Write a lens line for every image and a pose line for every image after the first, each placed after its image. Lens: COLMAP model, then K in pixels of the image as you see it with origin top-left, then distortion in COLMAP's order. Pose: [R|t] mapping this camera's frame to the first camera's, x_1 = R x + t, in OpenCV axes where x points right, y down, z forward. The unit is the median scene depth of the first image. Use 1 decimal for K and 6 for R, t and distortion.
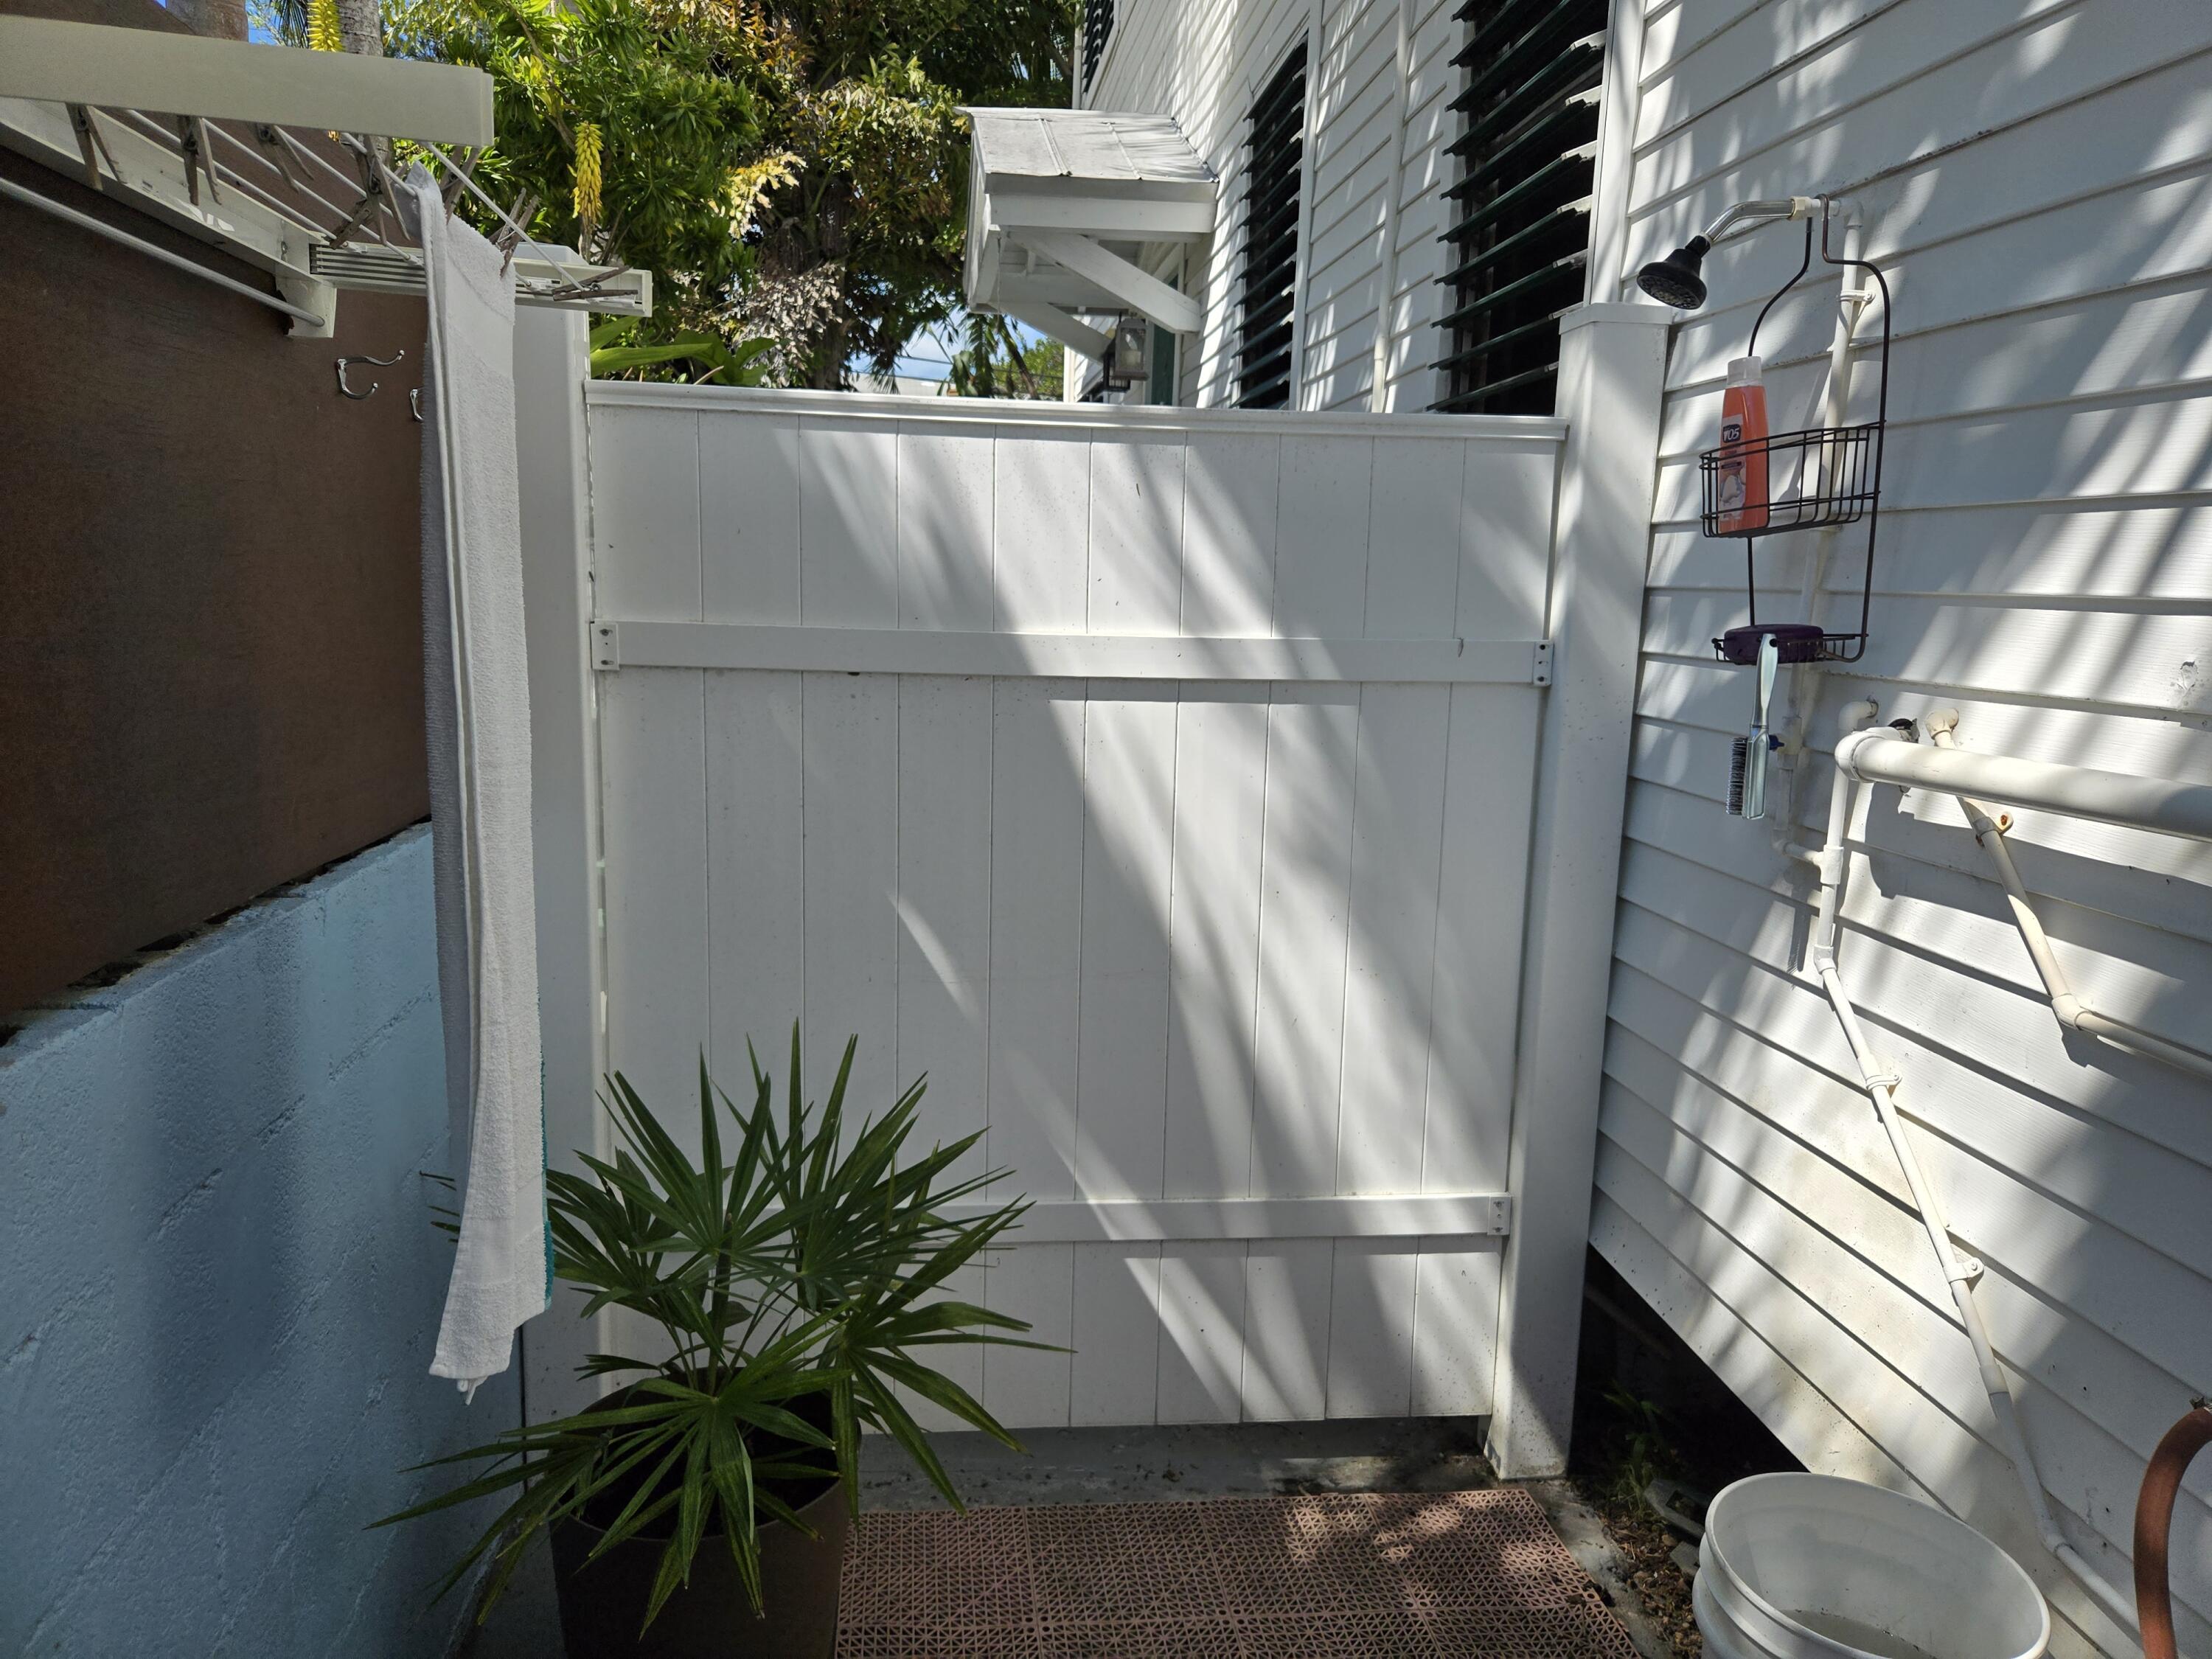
lens RADIAL K [[1484.7, 0, 1085.2], [0, 1484.7, 823.8], [0, 0, 1]] dist [0.066774, -0.051838]
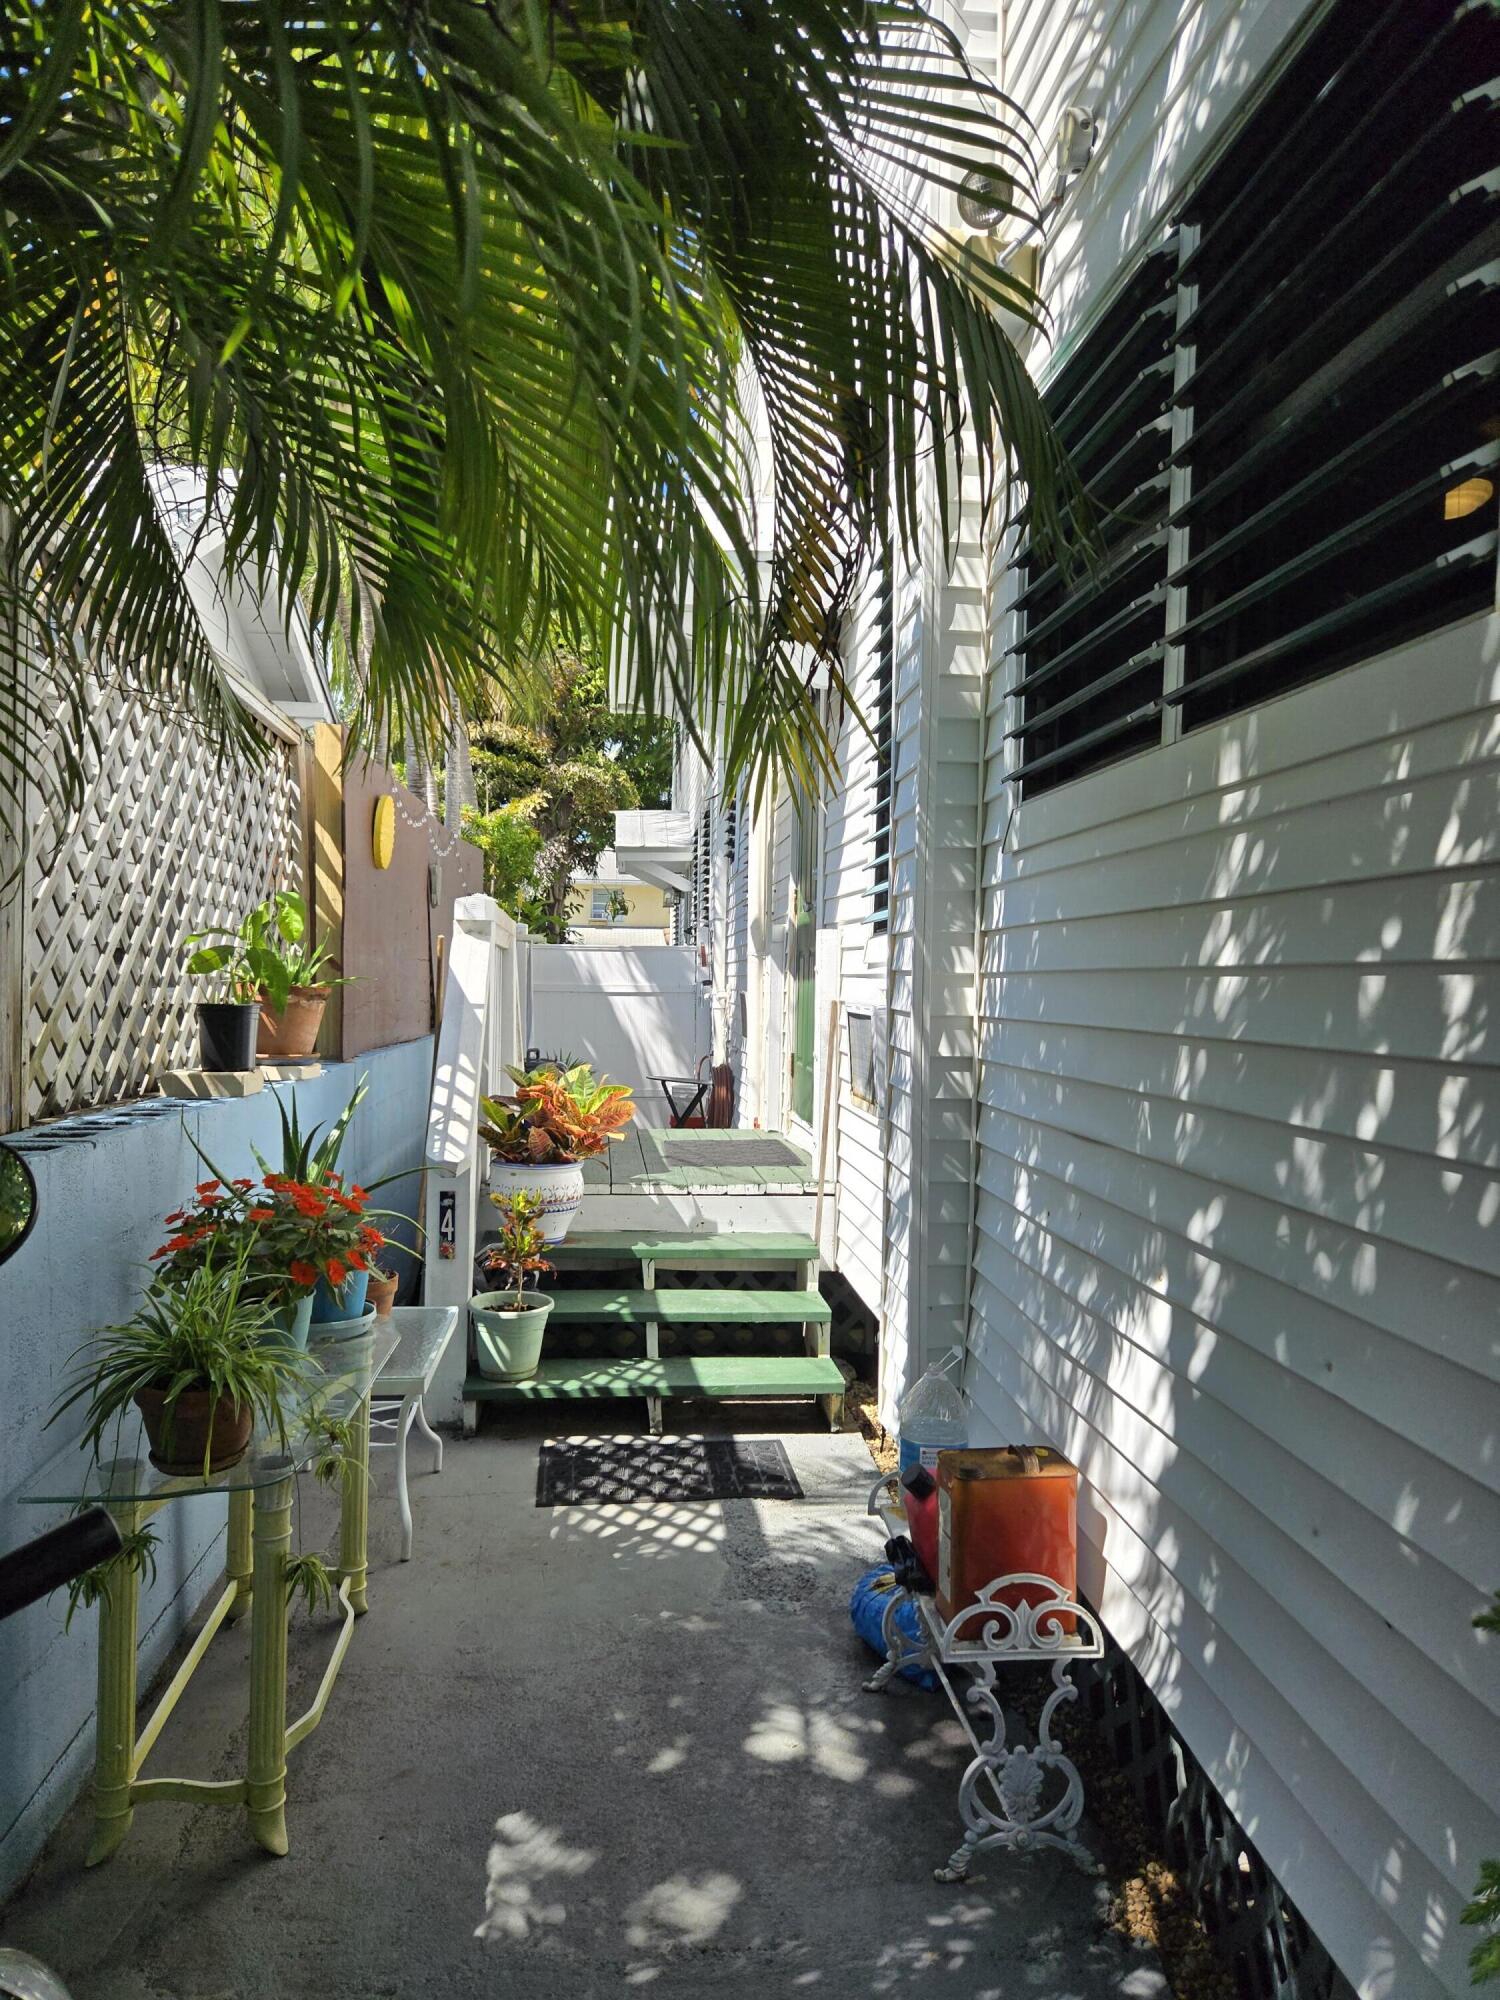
lens RADIAL K [[1342.4, 0, 753.9], [0, 1342.4, 988.1], [0, 0, 1]] dist [0.066774, -0.051838]
pose [[0.999681, -0.018253, -0.017464, 0.583372], [0.015262, 0.987279, -0.158261, 0.655248], [0.020130, 0.157944, 0.987243, -3.752230]]
